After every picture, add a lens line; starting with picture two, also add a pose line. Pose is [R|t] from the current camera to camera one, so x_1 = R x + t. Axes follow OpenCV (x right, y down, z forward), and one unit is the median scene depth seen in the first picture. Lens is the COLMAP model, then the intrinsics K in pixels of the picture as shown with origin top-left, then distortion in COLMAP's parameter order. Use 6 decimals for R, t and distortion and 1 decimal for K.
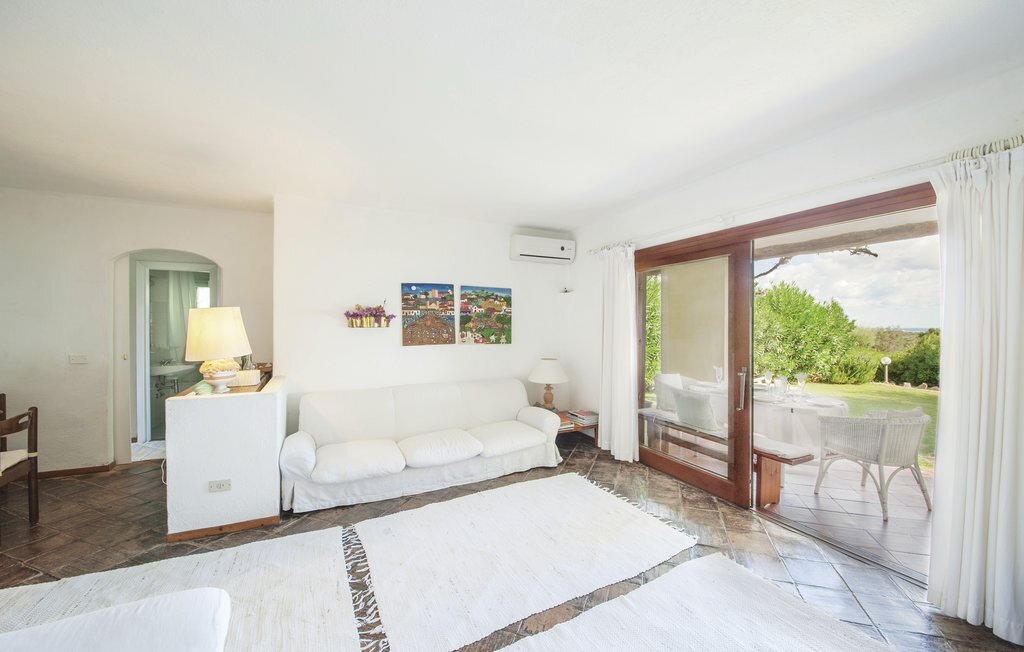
lens RADIAL K [[380.6, 0, 527.7], [0, 380.6, 327.1], [0, 0, 1]] dist [-0.020242, -0.000594]
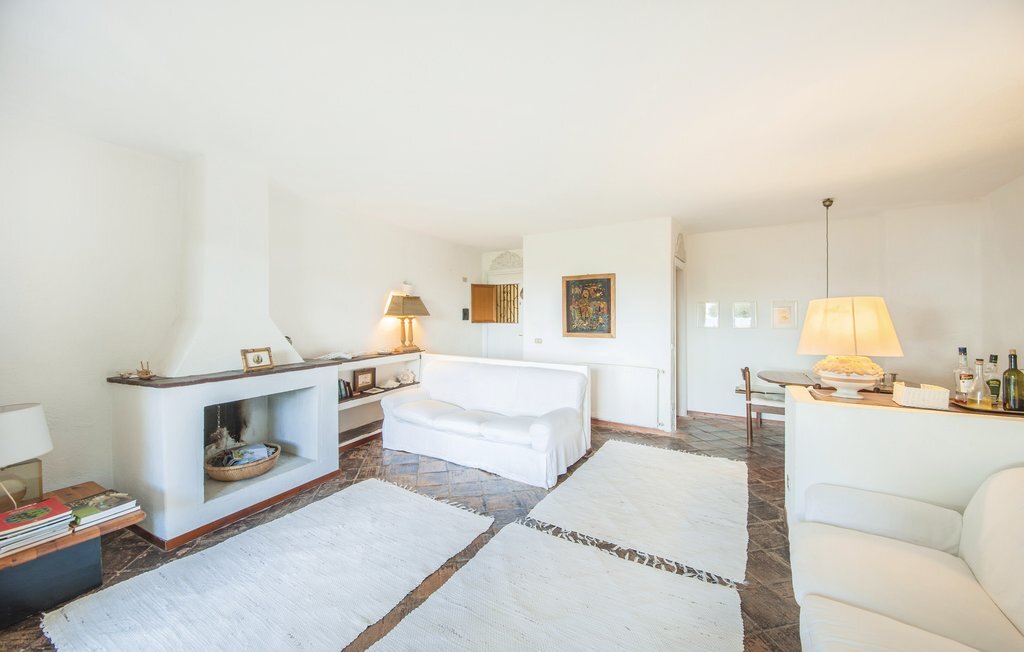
lens RADIAL K [[380.6, 0, 516.3], [0, 380.6, 316.4], [0, 0, 1]] dist [-0.020242, -0.000594]
pose [[-0.854972, -0.006281, -0.518636, 0.181003], [-0.010477, 0.999932, 0.005161, -0.008681], [0.518569, 0.009846, -0.854979, 0.848247]]
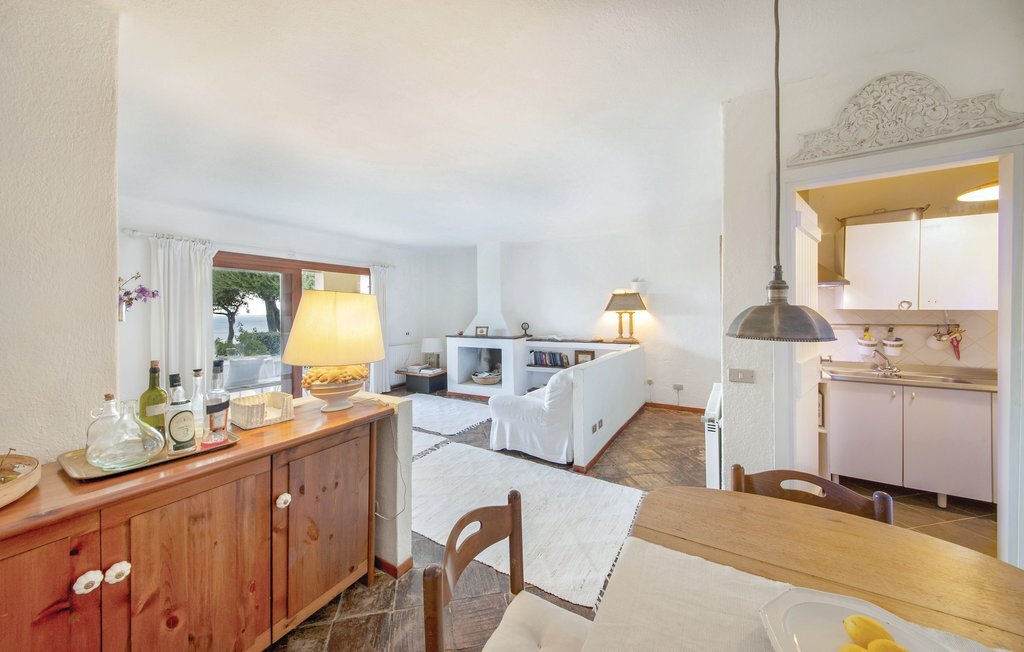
lens RADIAL K [[351.2, 0, 488.8], [0, 351.2, 310.5], [0, 0, 1]] dist [-0.000662, -0.000013]
pose [[-0.470443, -0.000495, 0.882430, -0.981345], [0.009560, 0.999938, 0.005657, -0.012960], [-0.882379, 0.011097, -0.470409, 0.661192]]
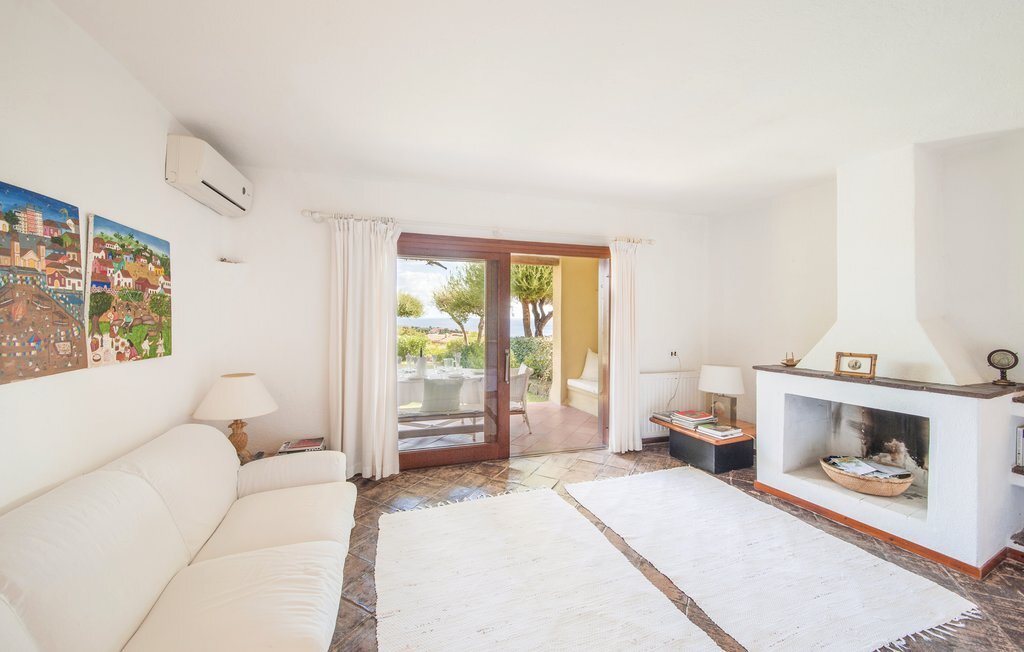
lens RADIAL K [[380.6, 0, 512.4], [0, 380.6, 315.3], [0, 0, 1]] dist [-0.020242, -0.000594]
pose [[0.152407, -0.000340, 0.988318, -0.460642], [0.001462, 0.999999, 0.000119, -0.006889], [-0.988317, 0.001427, 0.152407, 0.507463]]
